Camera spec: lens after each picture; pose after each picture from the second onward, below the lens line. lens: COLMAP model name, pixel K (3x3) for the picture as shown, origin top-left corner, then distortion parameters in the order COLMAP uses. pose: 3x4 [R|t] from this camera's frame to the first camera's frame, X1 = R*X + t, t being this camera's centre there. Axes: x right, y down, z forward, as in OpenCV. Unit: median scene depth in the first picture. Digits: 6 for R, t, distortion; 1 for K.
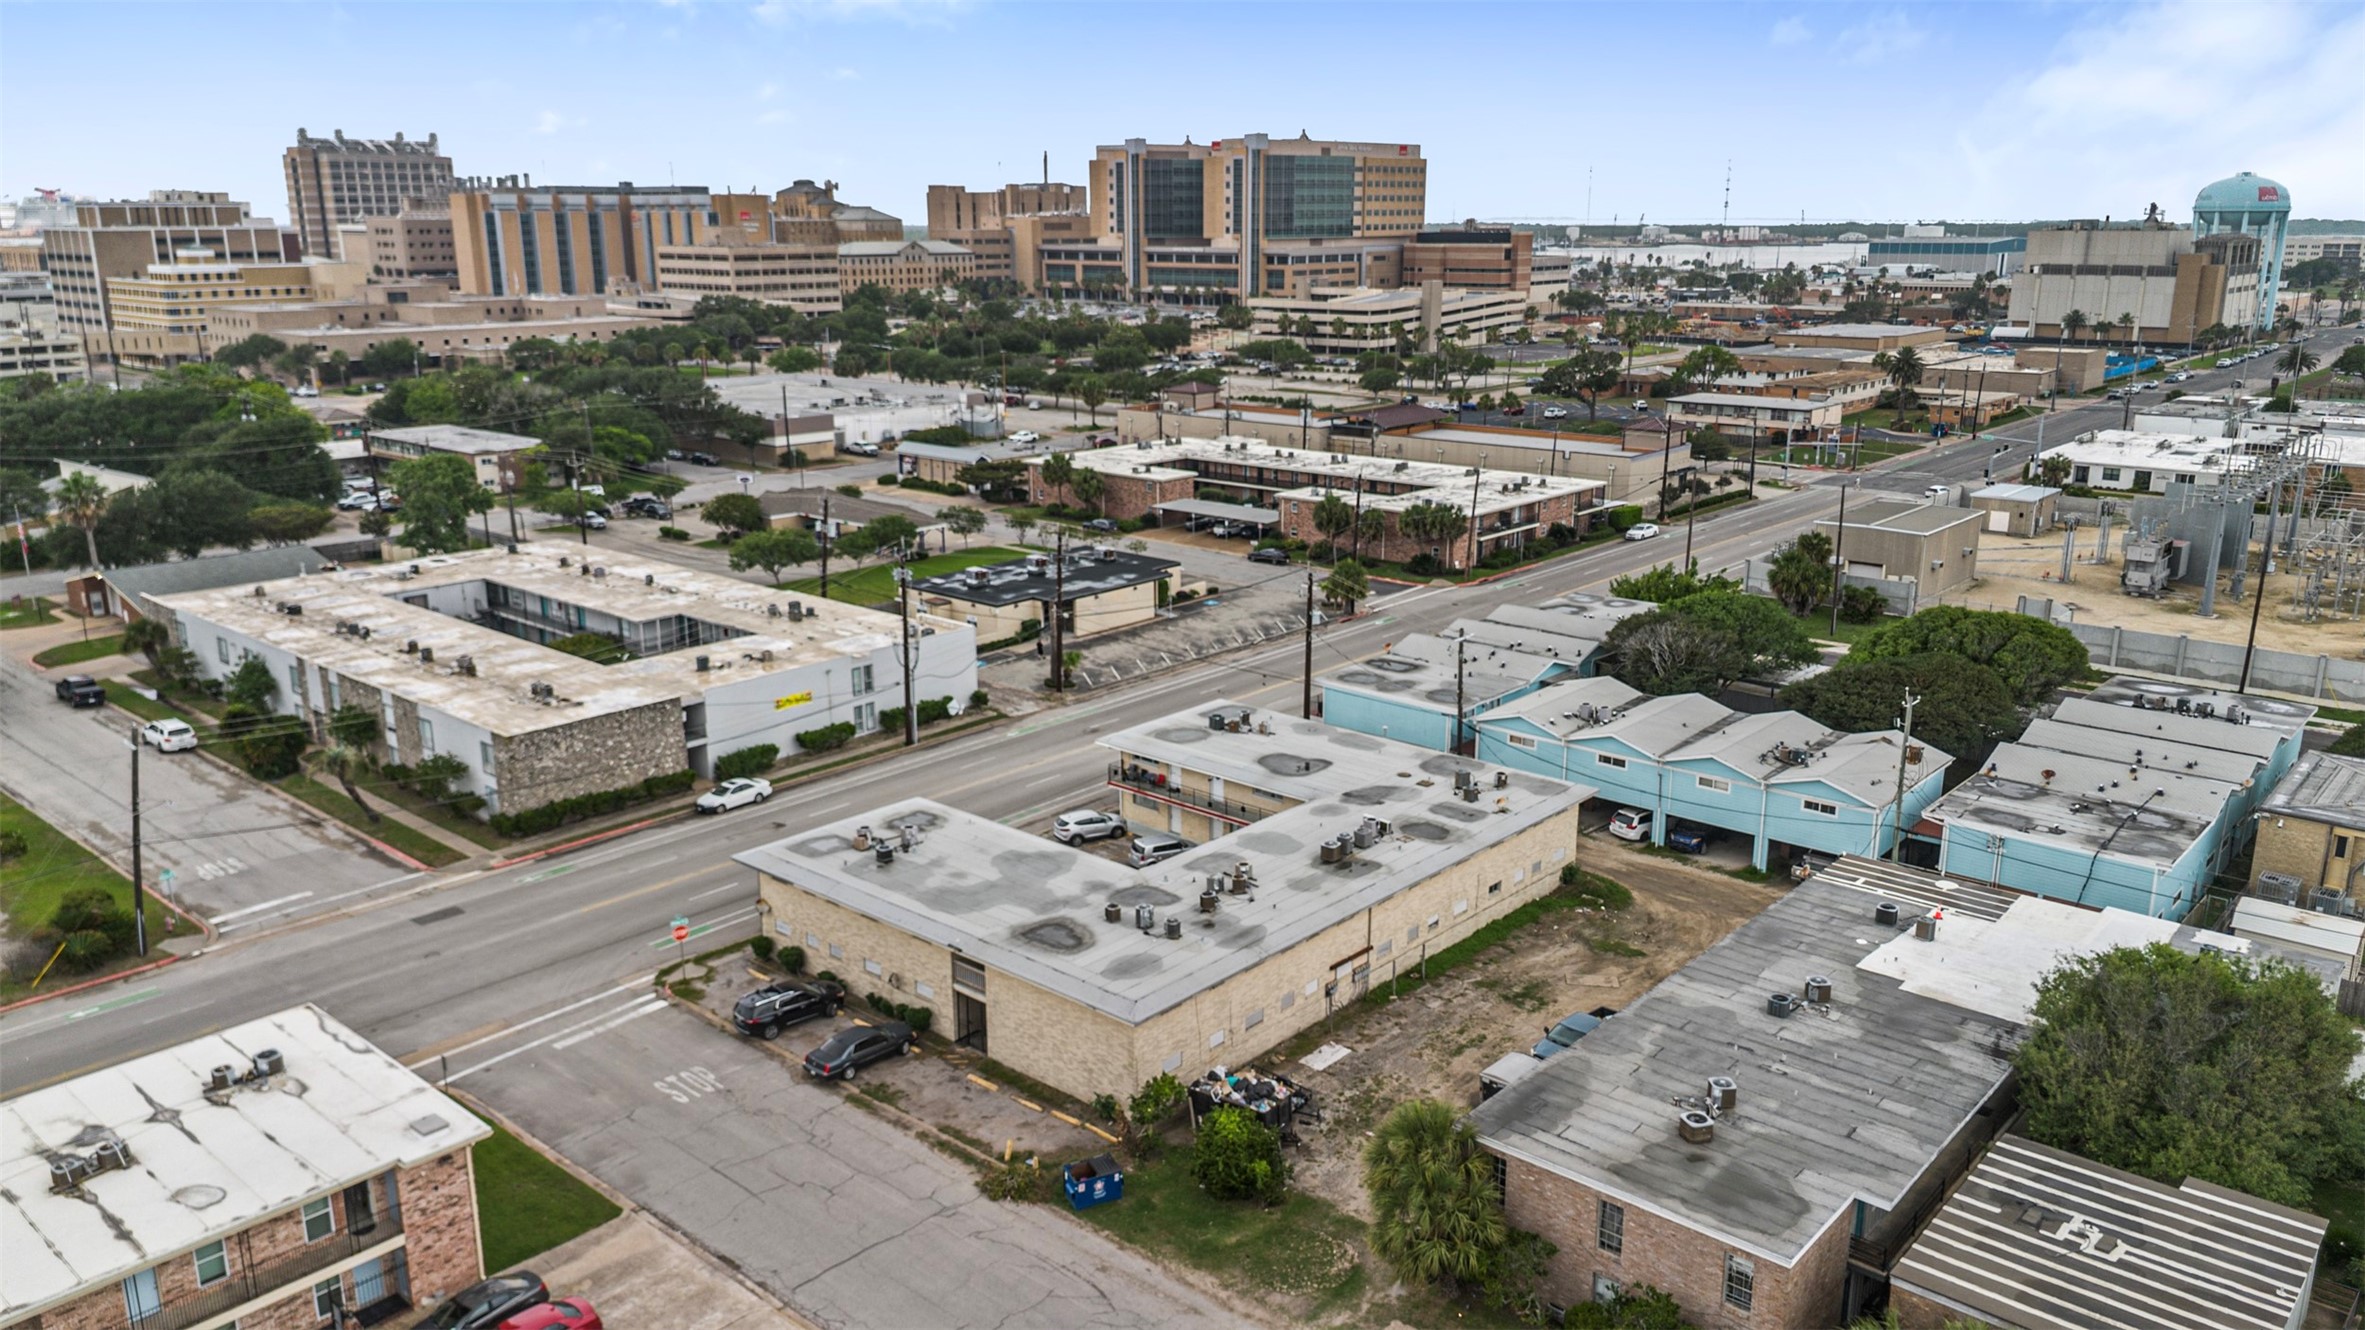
lens RADIAL K [[1680.7, 0, 1185.0], [0, 1680.7, 673.8], [0, 0, 1]] dist [0.069629, -0.080947]
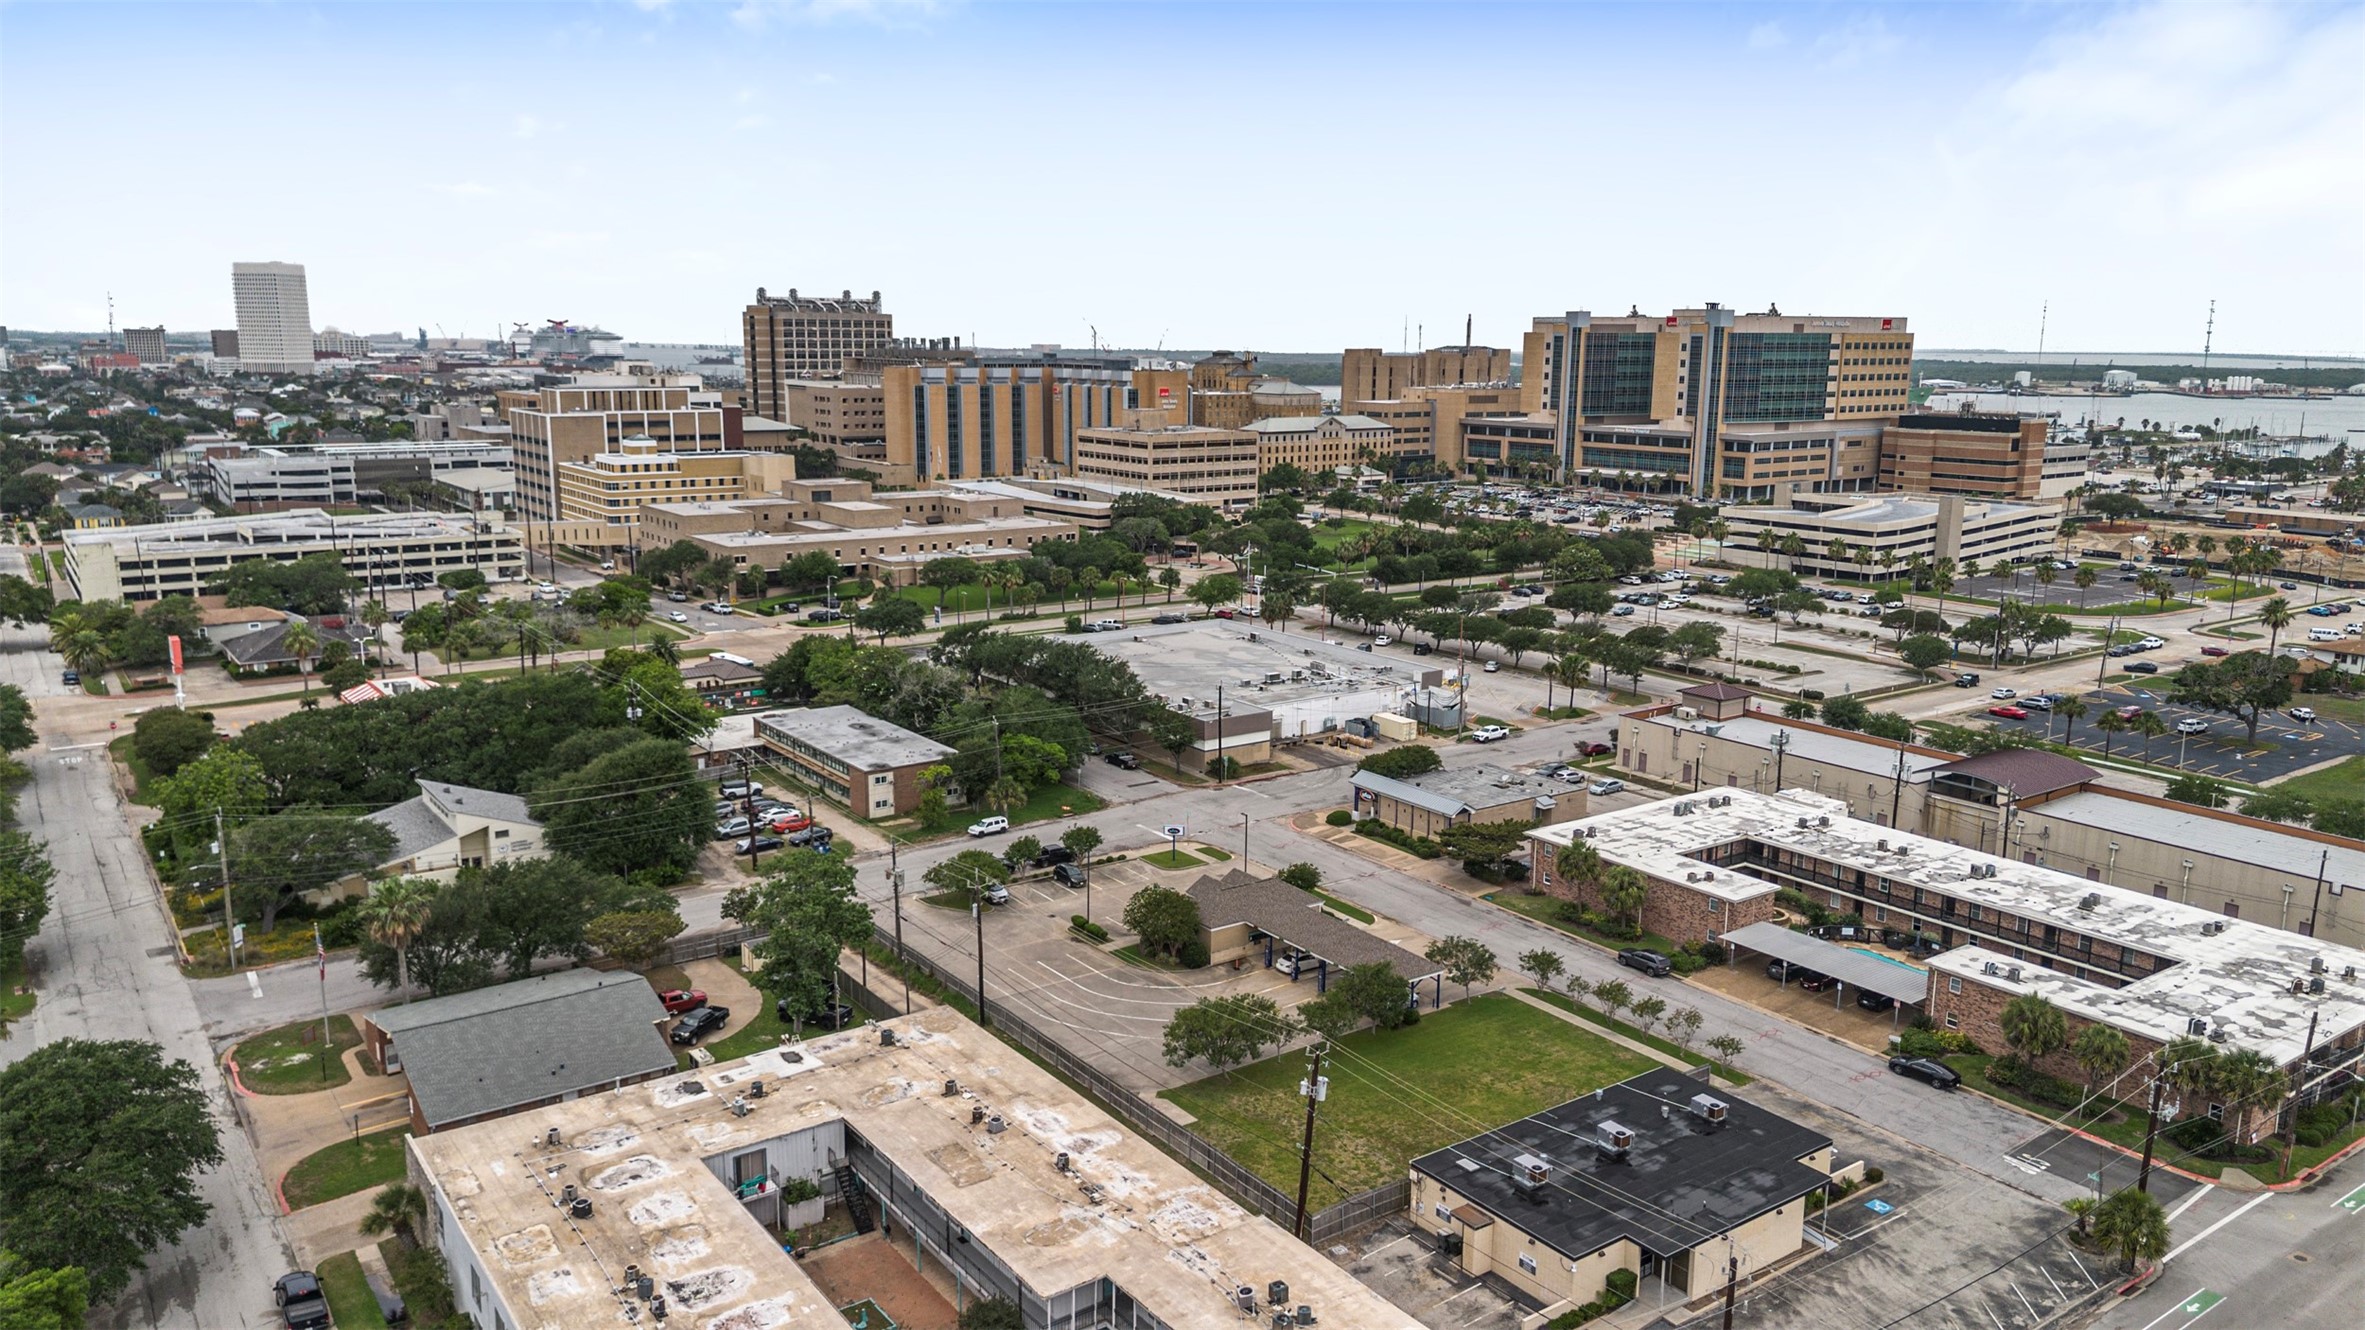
lens RADIAL K [[1680.7, 0, 1185.0], [0, 1680.7, 673.8], [0, 0, 1]] dist [0.069629, -0.080947]
pose [[0.974628, 0.053659, -0.217303, -0.035755], [-0.069154, 0.995529, -0.064336, -0.058596], [0.212879, 0.077731, 0.973982, 0.089884]]
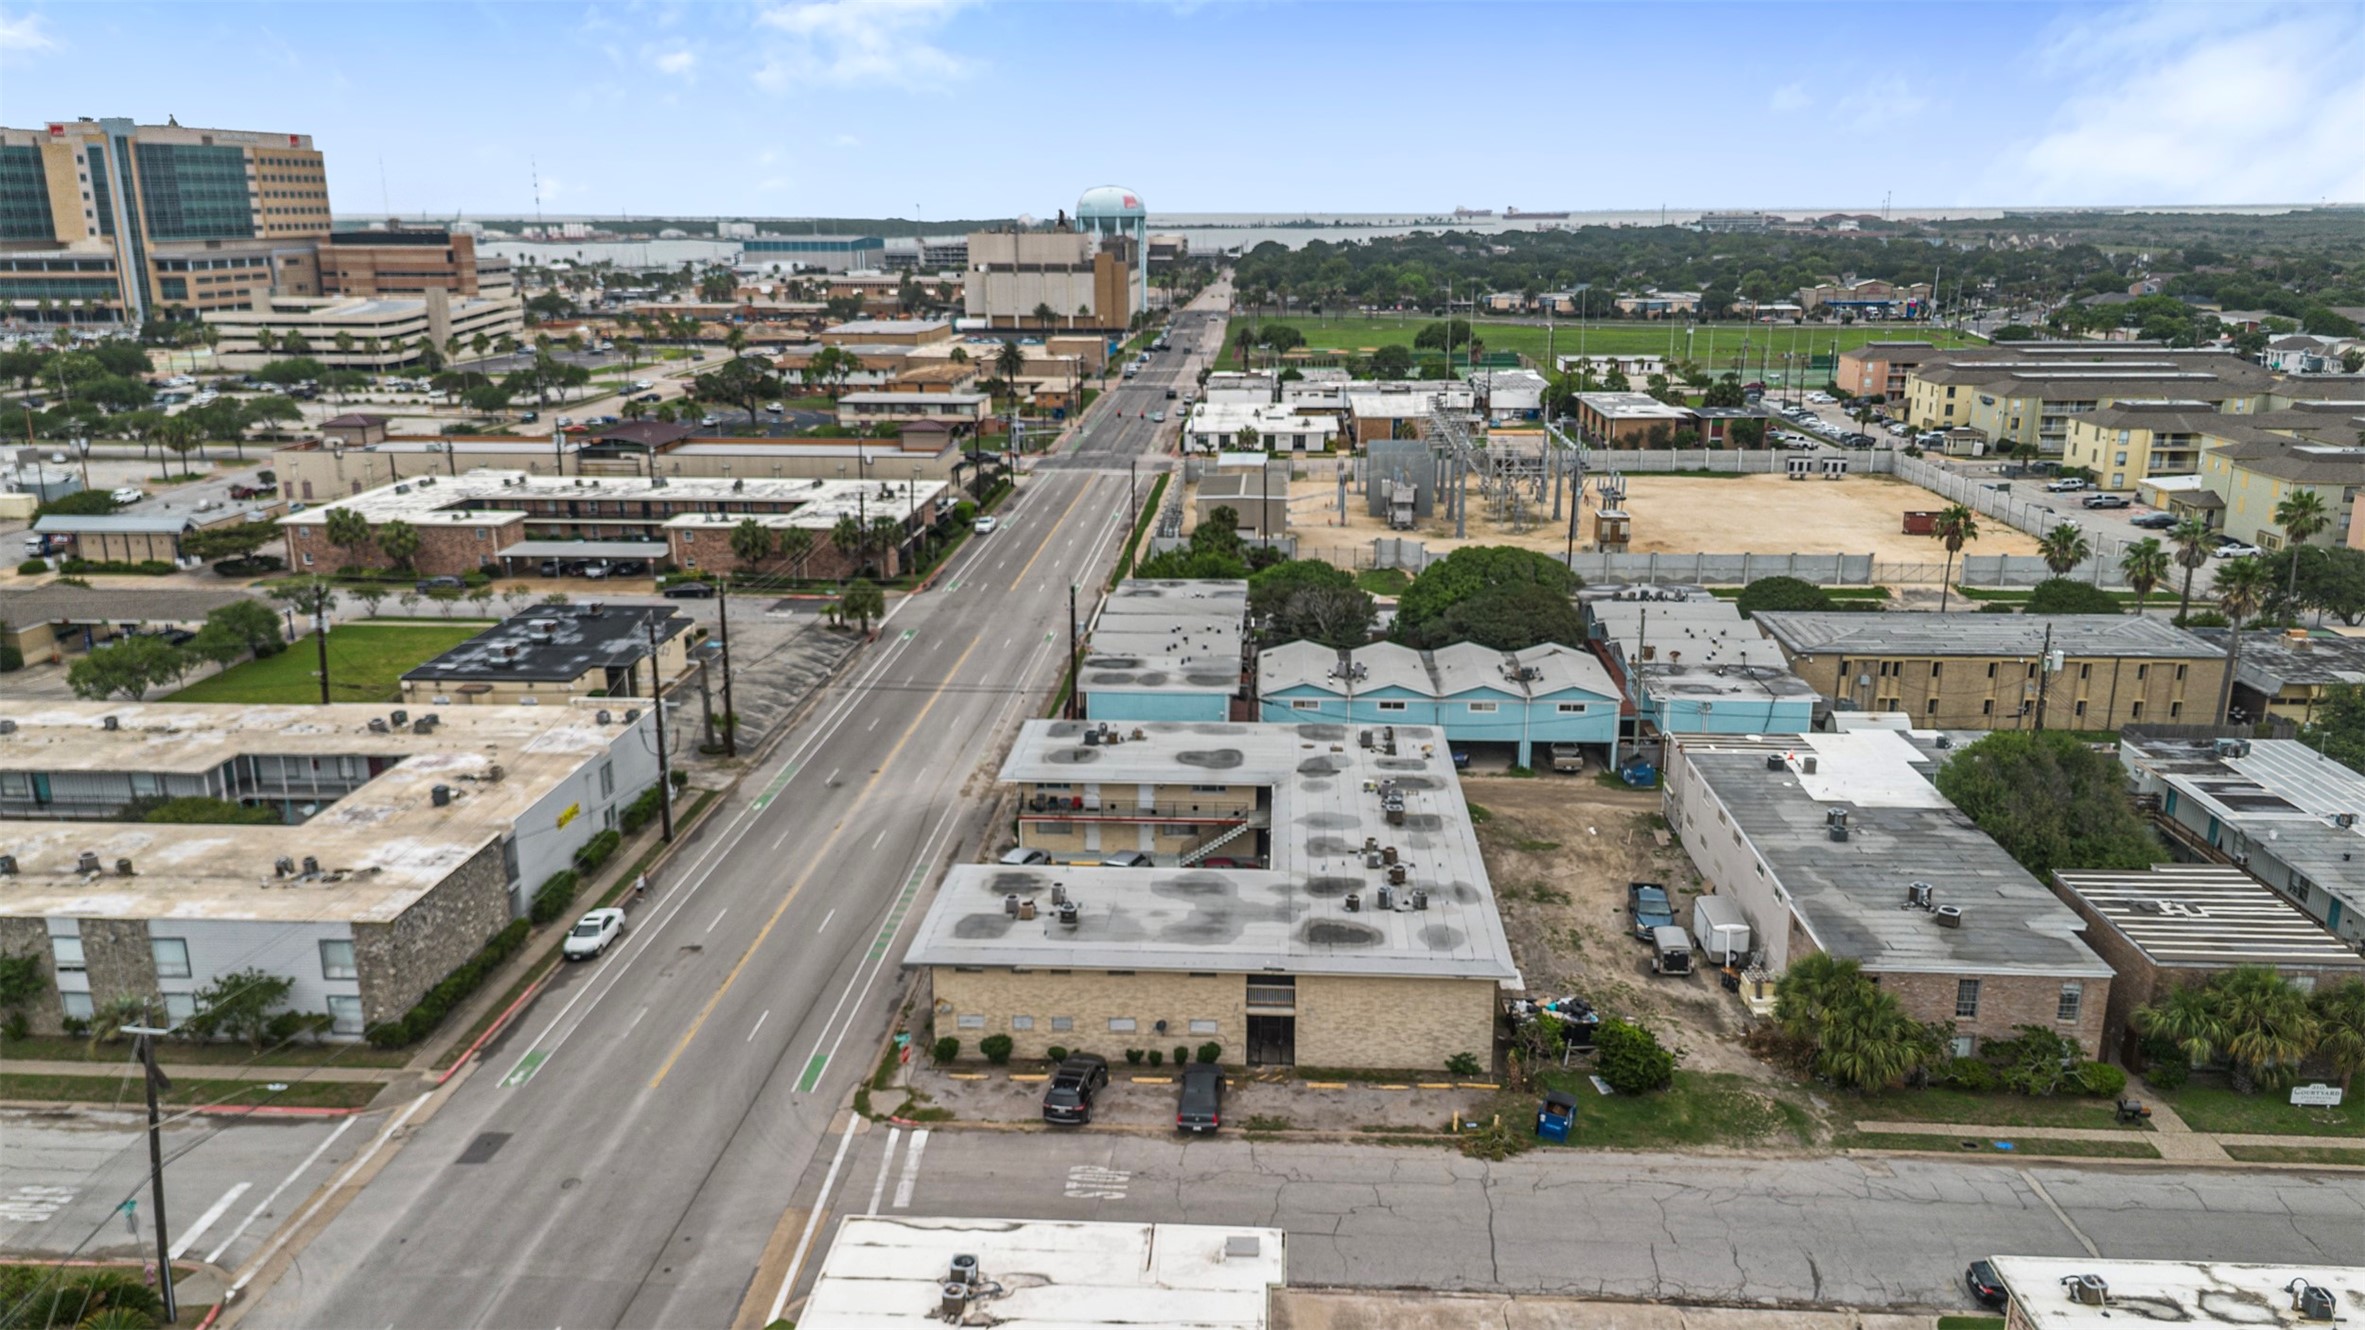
lens RADIAL K [[1680.7, 0, 1185.0], [0, 1680.7, 673.8], [0, 0, 1]] dist [0.069629, -0.080947]
pose [[0.787144, -0.164035, 0.594556, -0.108140], [0.162660, 0.985067, 0.056426, -0.011669], [-0.594934, 0.052295, 0.802072, 0.028084]]
